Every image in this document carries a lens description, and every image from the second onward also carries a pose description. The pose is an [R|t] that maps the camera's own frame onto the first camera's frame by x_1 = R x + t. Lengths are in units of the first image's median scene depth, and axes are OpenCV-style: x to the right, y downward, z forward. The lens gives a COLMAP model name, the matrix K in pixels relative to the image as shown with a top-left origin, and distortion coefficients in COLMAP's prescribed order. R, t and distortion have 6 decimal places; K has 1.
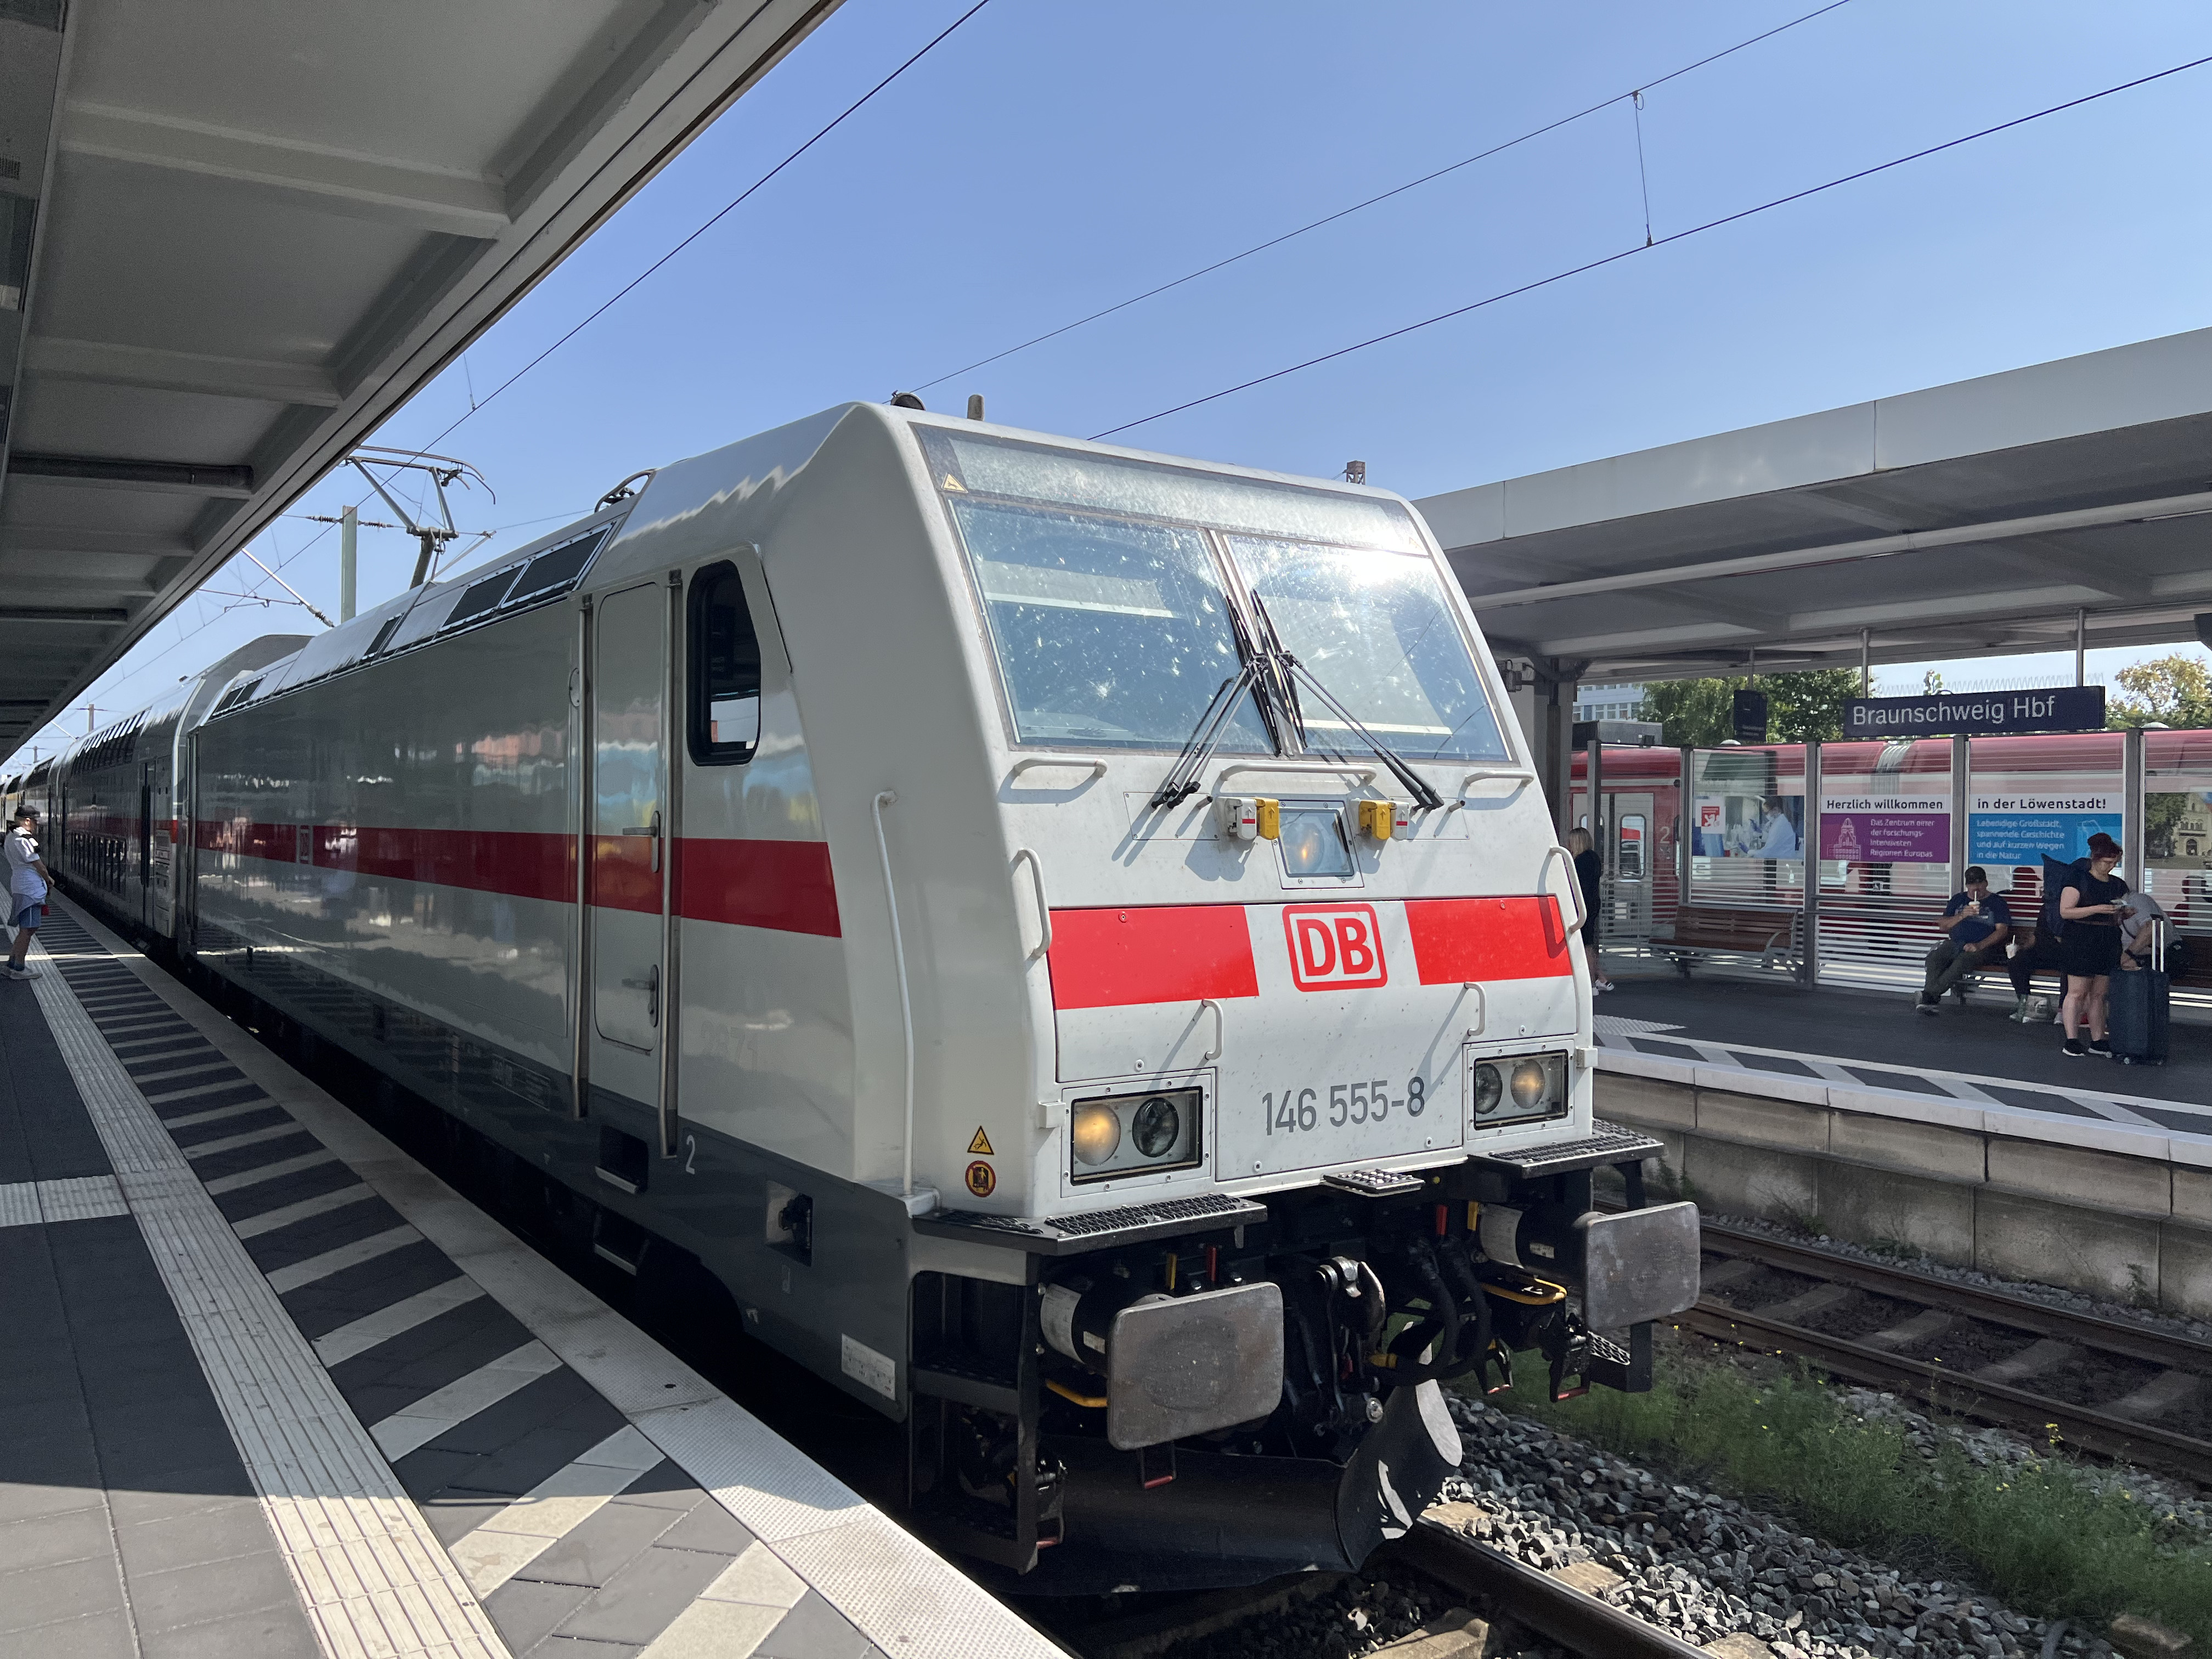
lens RADIAL K [[1745.8, 0, 1206.1], [0, 1745.8, 785.2], [0, 0, 1]] dist [0.022996, -0.018317]
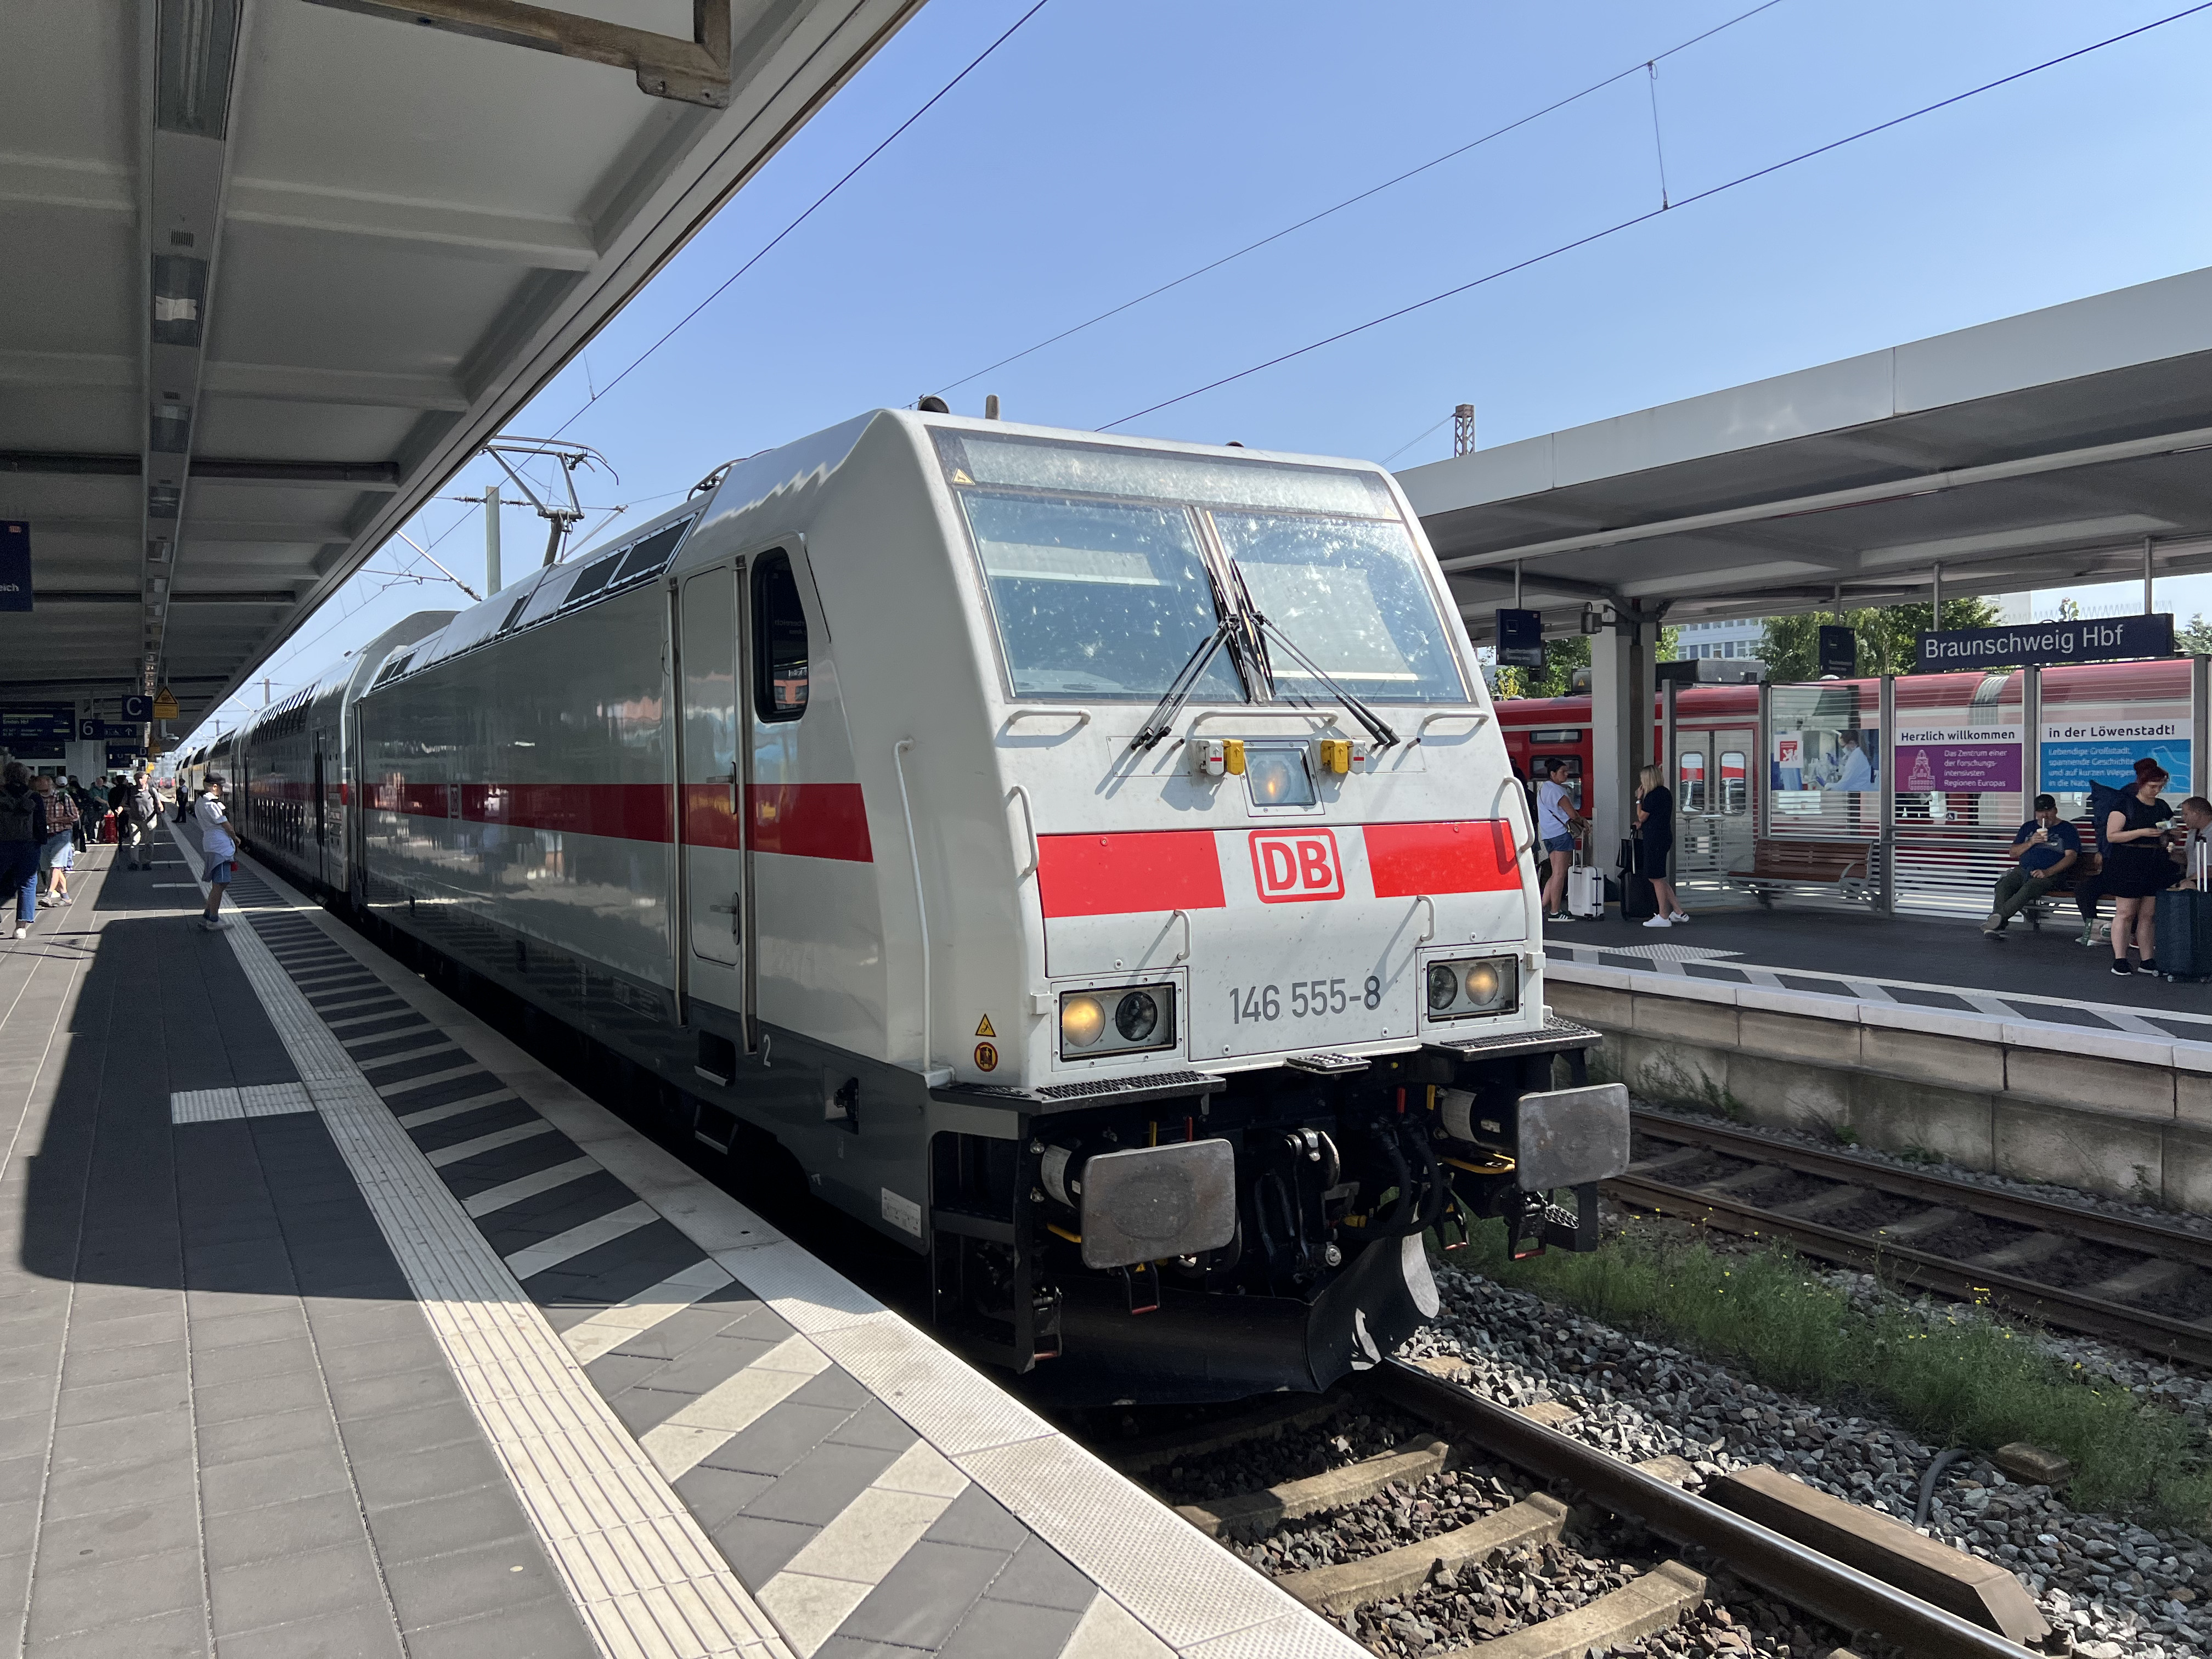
lens RADIAL K [[1745.8, 0, 1206.1], [0, 1745.8, 785.2], [0, 0, 1]] dist [0.022996, -0.018317]
pose [[0.996963, -0.019491, -0.075392, 0.088865], [0.021693, 0.999358, 0.028501, 0.003955], [0.074788, -0.030050, 0.996747, -0.142766]]
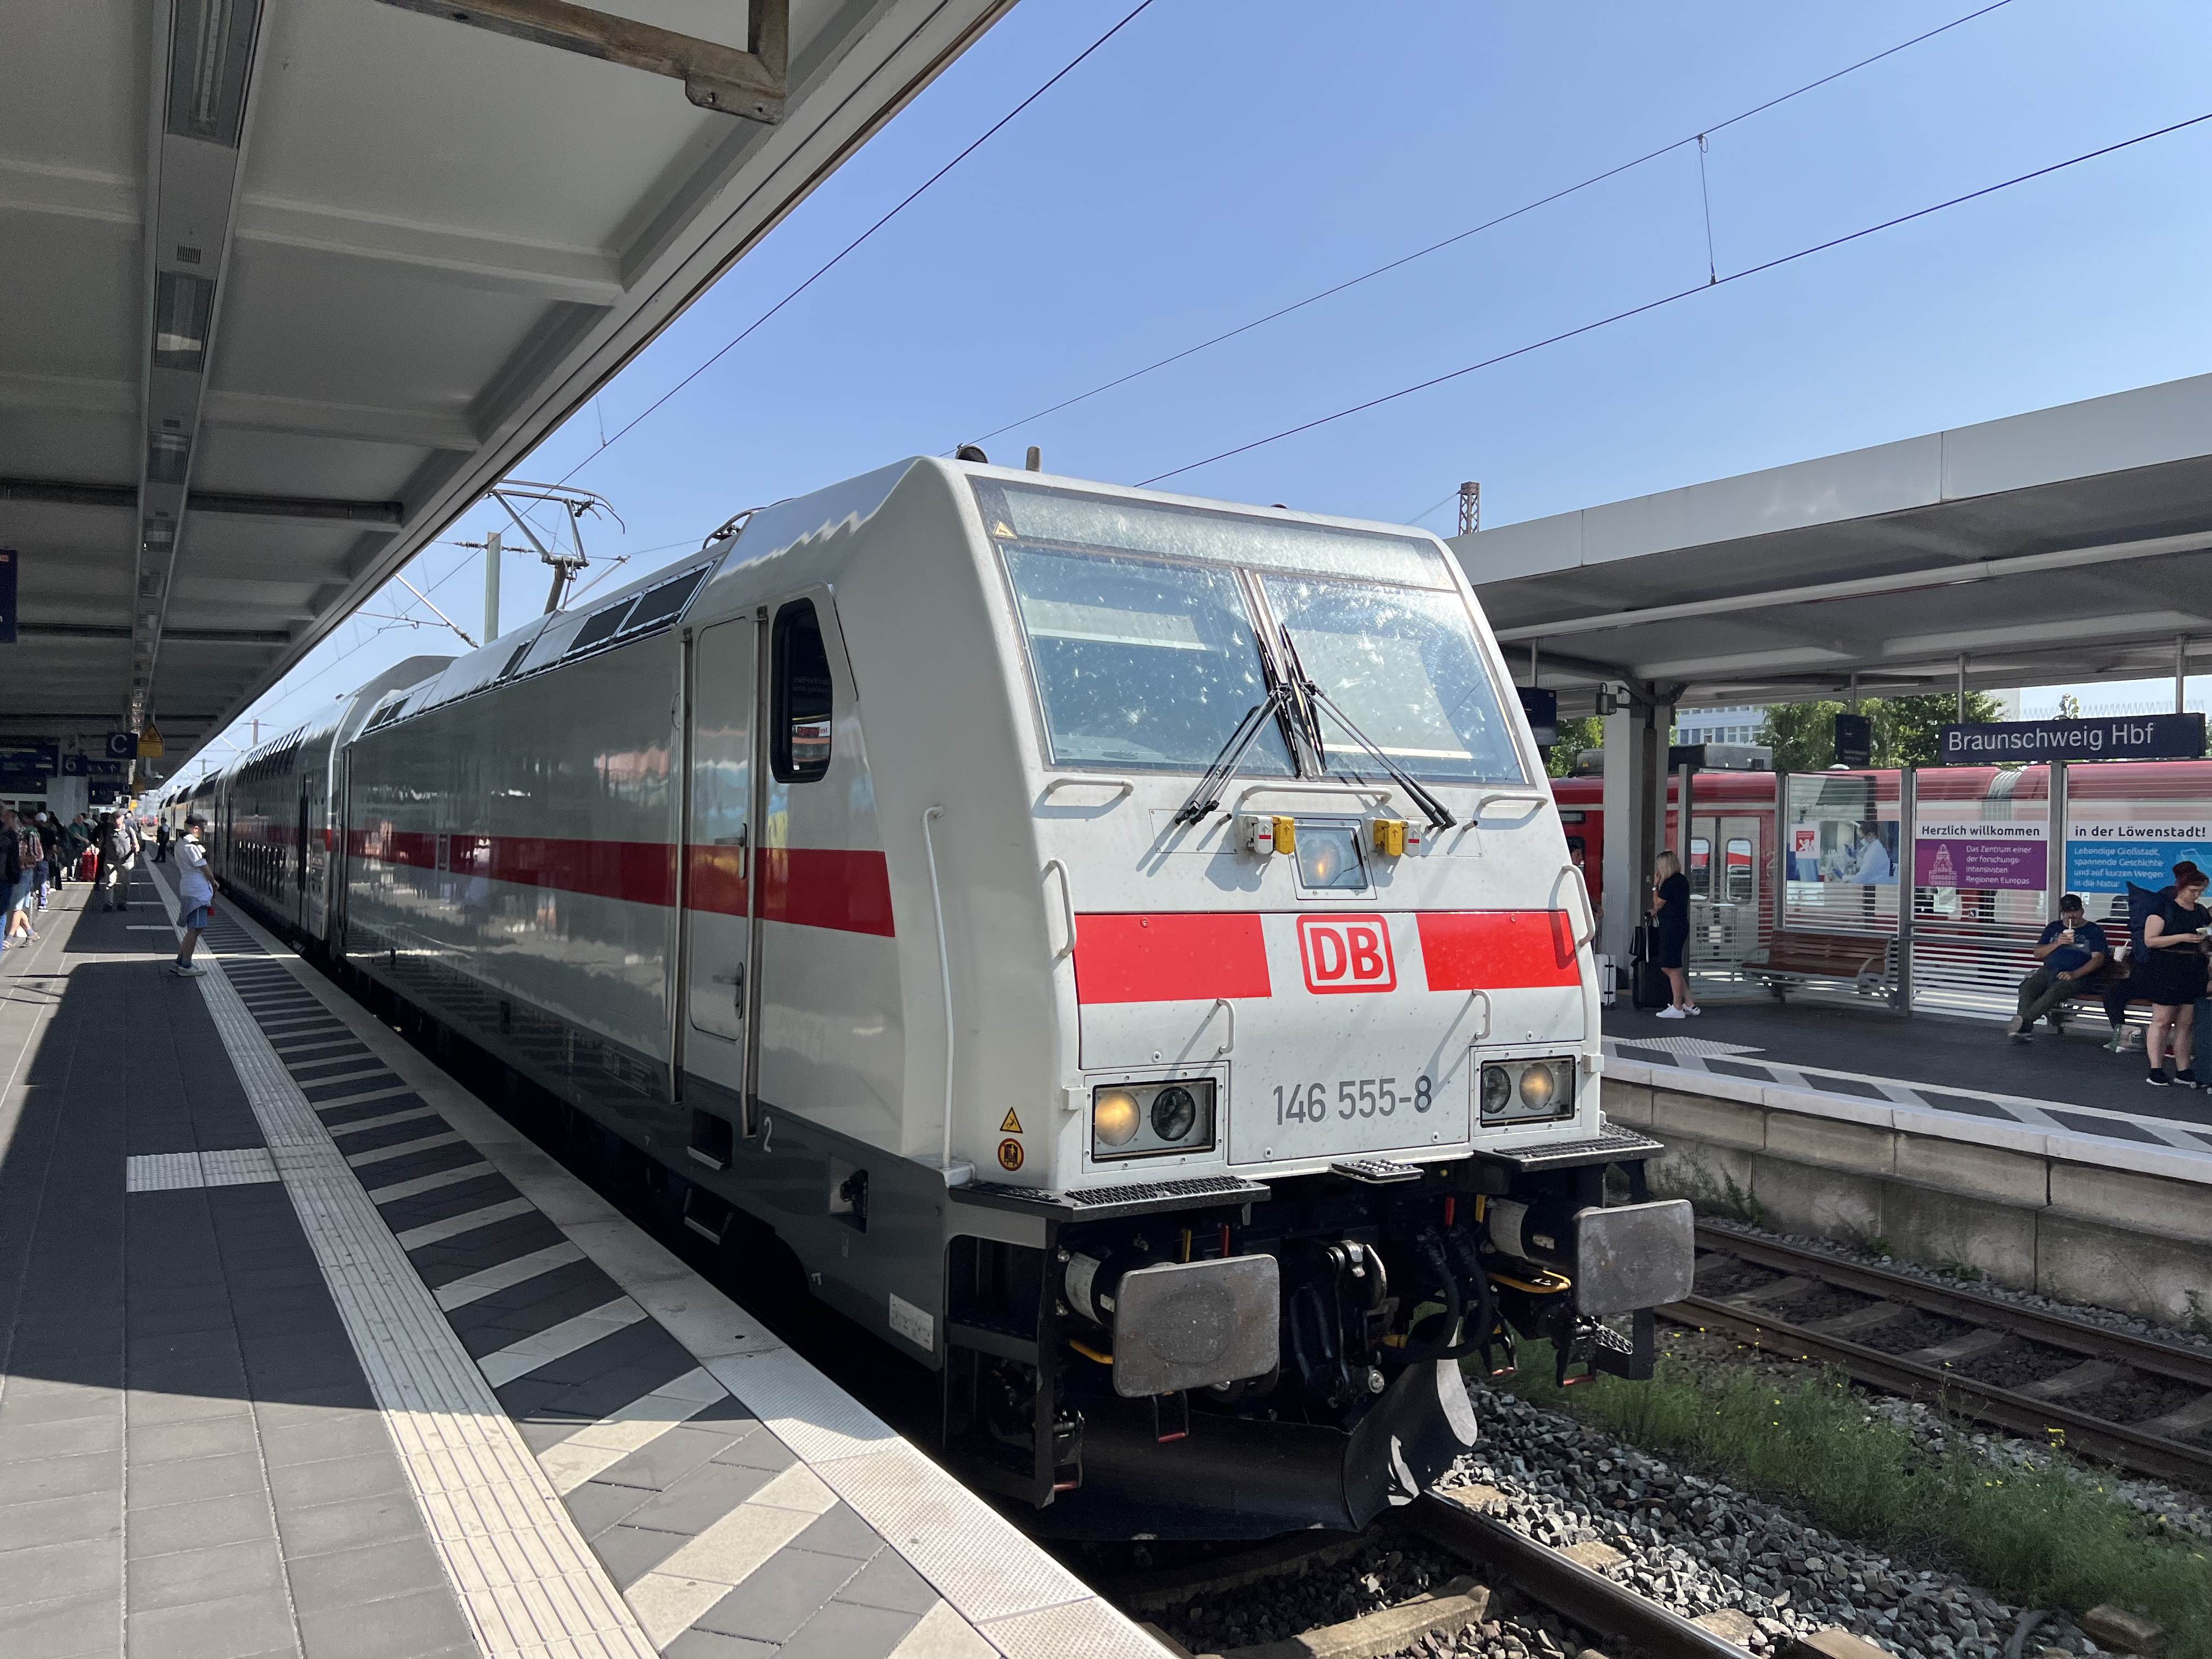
lens RADIAL K [[1750.4, 0, 1200.0], [0, 1750.4, 776.3], [0, 0, 1]] dist [0.019290, -0.010395]
pose [[0.997359, 0.008017, -0.072182, 0.052553], [-0.009208, 0.999827, -0.016186, 0.000464], [0.072039, 0.016808, 0.997260, -0.082422]]
